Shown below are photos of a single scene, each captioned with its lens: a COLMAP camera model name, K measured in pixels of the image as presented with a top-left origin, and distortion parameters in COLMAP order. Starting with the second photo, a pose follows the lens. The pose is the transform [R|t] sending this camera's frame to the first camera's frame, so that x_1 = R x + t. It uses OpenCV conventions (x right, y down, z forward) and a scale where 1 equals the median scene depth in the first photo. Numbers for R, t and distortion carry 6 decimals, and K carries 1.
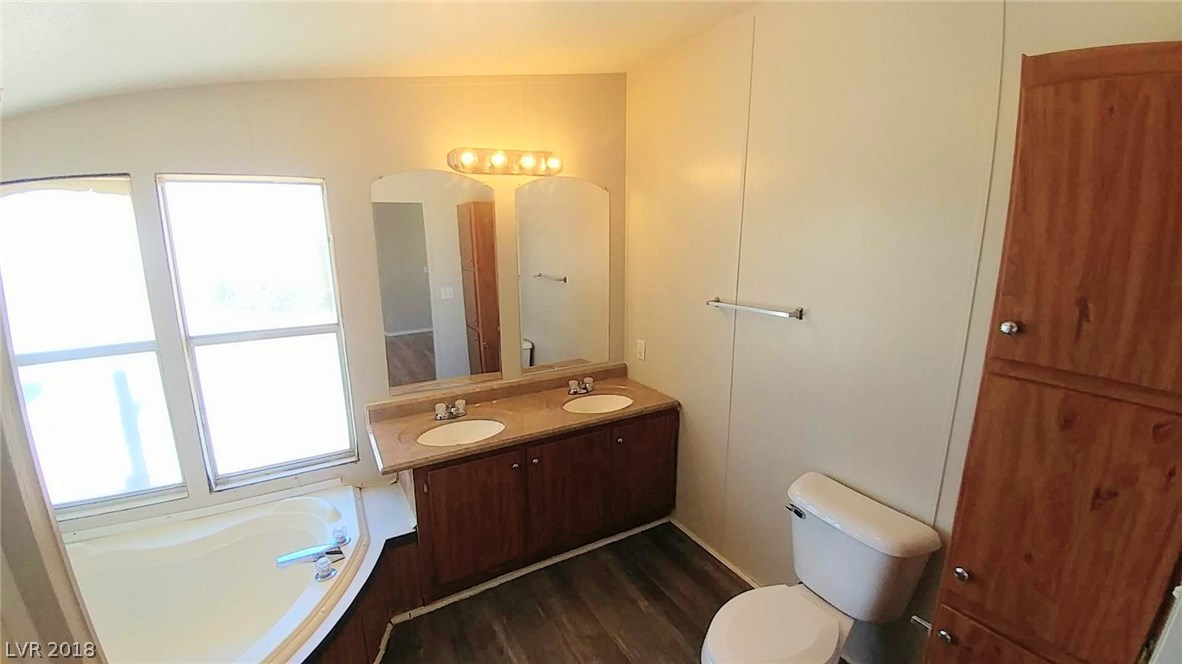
lens RADIAL K [[479.9, 0, 587.2], [0, 479.9, 337.3], [0, 0, 1]] dist [0.020013, -0.038495]
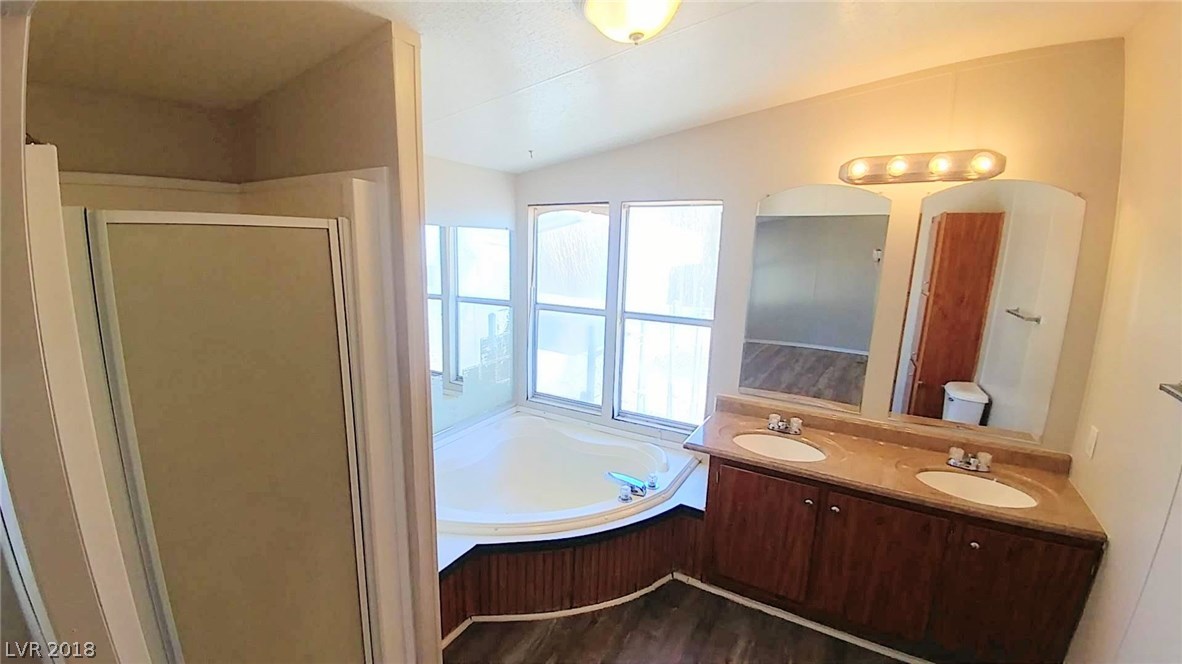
lens RADIAL K [[479.9, 0, 587.2], [0, 479.9, 337.3], [0, 0, 1]] dist [0.020013, -0.038495]
pose [[0.508107, 0.189523, -0.840184, 0.316418], [-0.207539, 0.973688, 0.094127, -0.033794], [0.835916, 0.126545, 0.534071, 0.106337]]
